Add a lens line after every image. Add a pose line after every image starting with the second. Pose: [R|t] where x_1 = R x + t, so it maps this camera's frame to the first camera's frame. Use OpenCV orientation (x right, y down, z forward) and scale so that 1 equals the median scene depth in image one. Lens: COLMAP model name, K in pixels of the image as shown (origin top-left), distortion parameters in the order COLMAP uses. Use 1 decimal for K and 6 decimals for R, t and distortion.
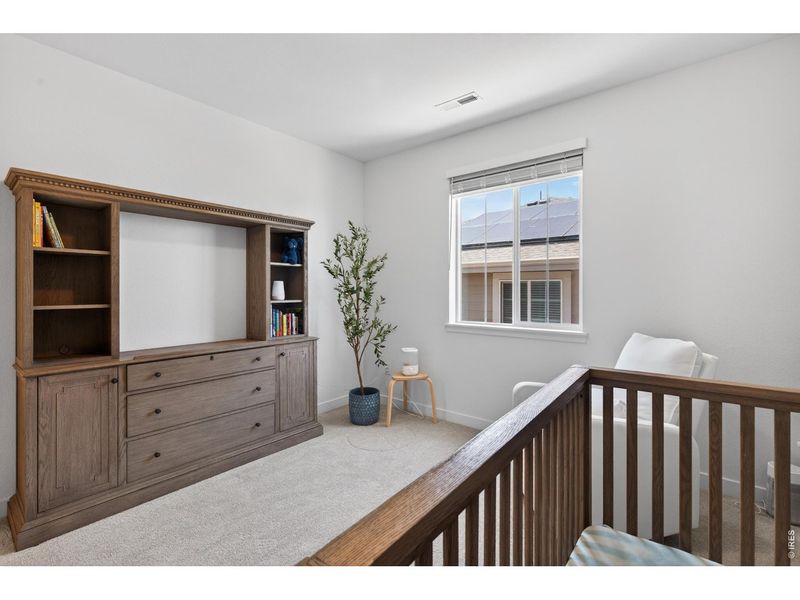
lens RADIAL K [[366.4, 0, 400.3], [0, 366.4, 292.8], [0, 0, 1]] dist [-0.000046, 0.000179]
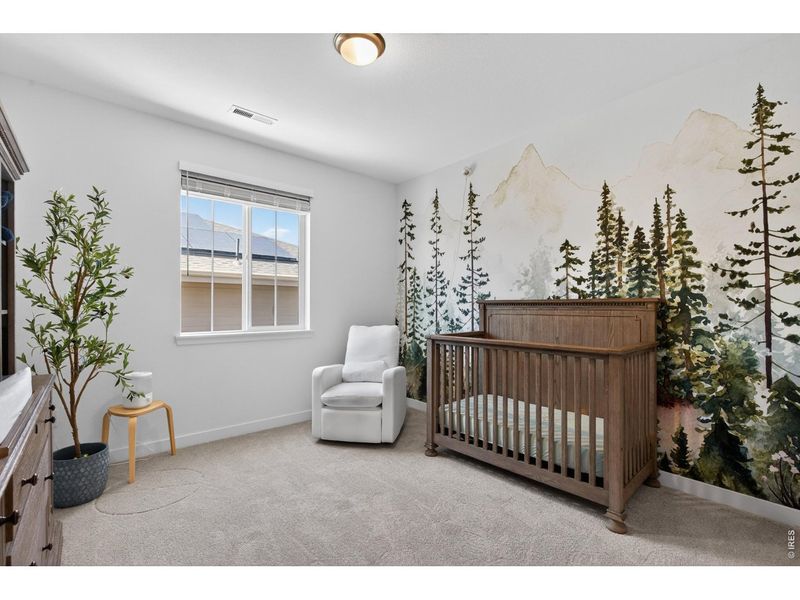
lens RADIAL K [[371.8, 0, 400.0], [0, 371.8, 300.0], [0, 0, 1]] dist [0.031648, 0.000116]
pose [[0.200816, 0.018573, 0.979453, -0.699911], [0.005521, 0.999783, -0.020091, 0.021302], [-0.979613, 0.009442, 0.200670, 0.333579]]
